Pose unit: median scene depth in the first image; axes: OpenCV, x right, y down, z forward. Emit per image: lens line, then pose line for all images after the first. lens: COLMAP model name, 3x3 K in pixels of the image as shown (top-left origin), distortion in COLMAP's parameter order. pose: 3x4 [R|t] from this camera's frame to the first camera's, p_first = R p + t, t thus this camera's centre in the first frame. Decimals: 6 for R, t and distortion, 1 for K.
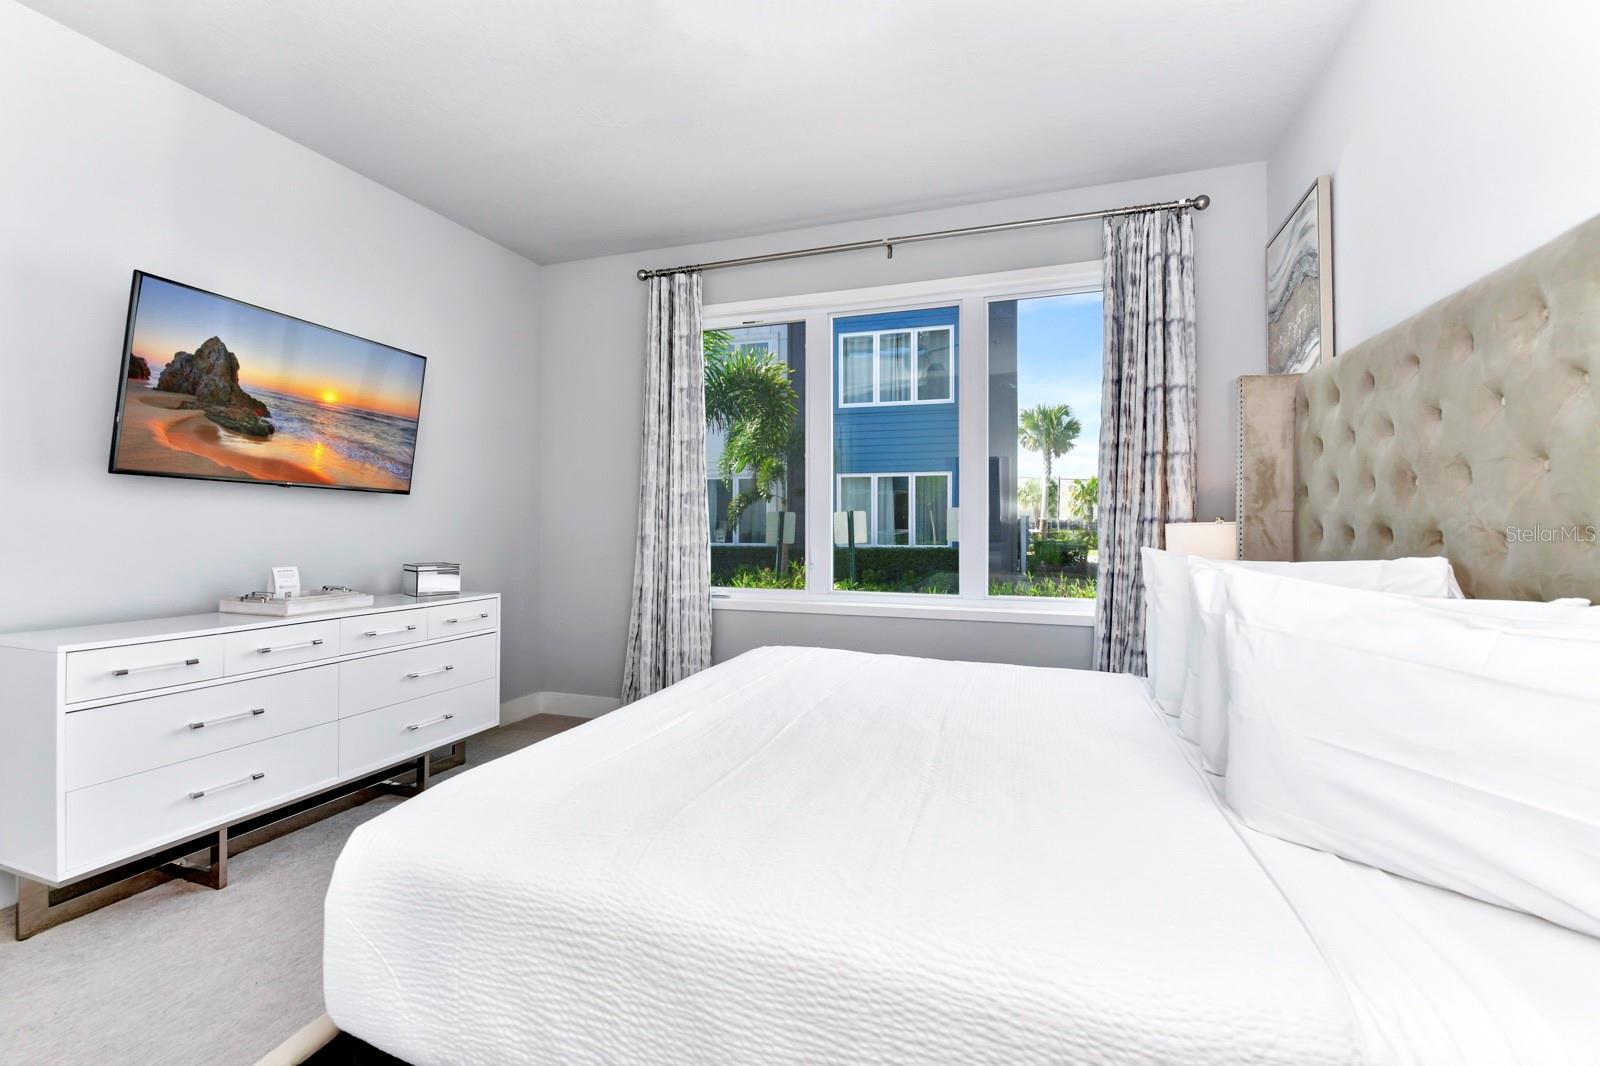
lens RADIAL K [[692.4, 0, 809.4], [0, 692.4, 510.2], [0, 0, 1]] dist [-0.003201, -0.000142]
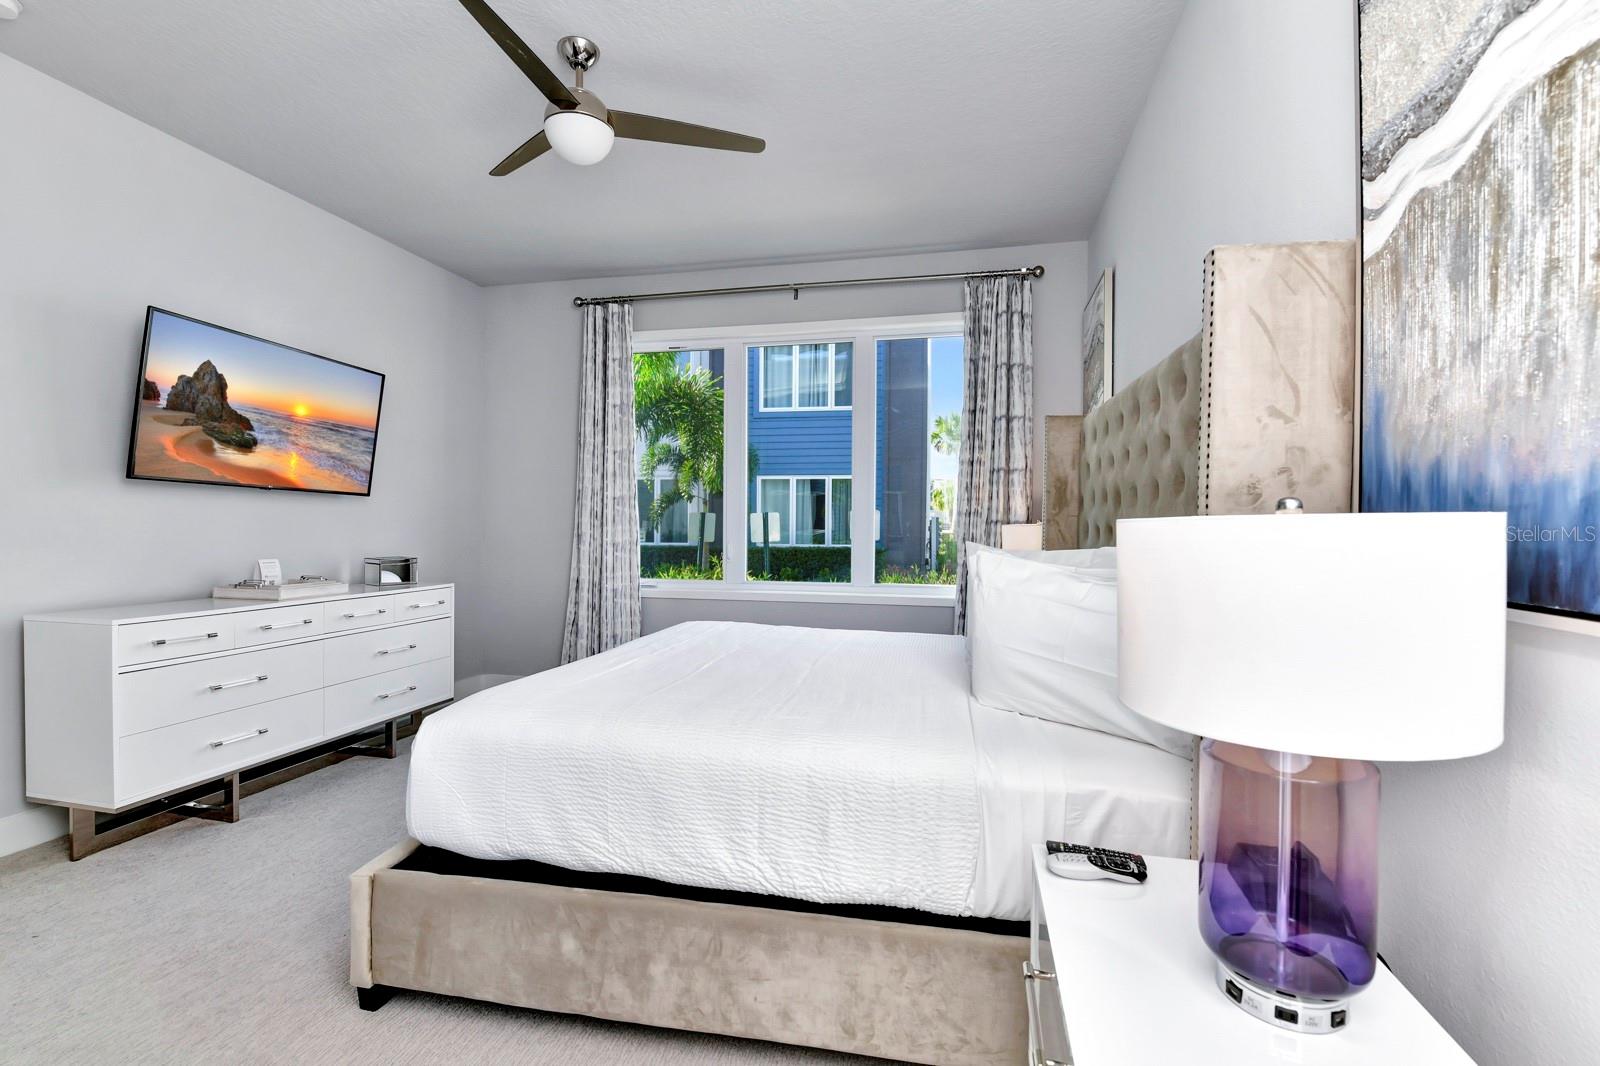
lens RADIAL K [[717.6, 0, 812.5], [0, 717.6, 510.4], [0, 0, 1]] dist [0.015699, -0.002328]
pose [[0.993685, 0.005124, 0.112087, 0.009660], [-0.005207, 0.999986, 0.000446, -0.005389], [-0.112084, -0.001027, 0.993698, -0.266334]]
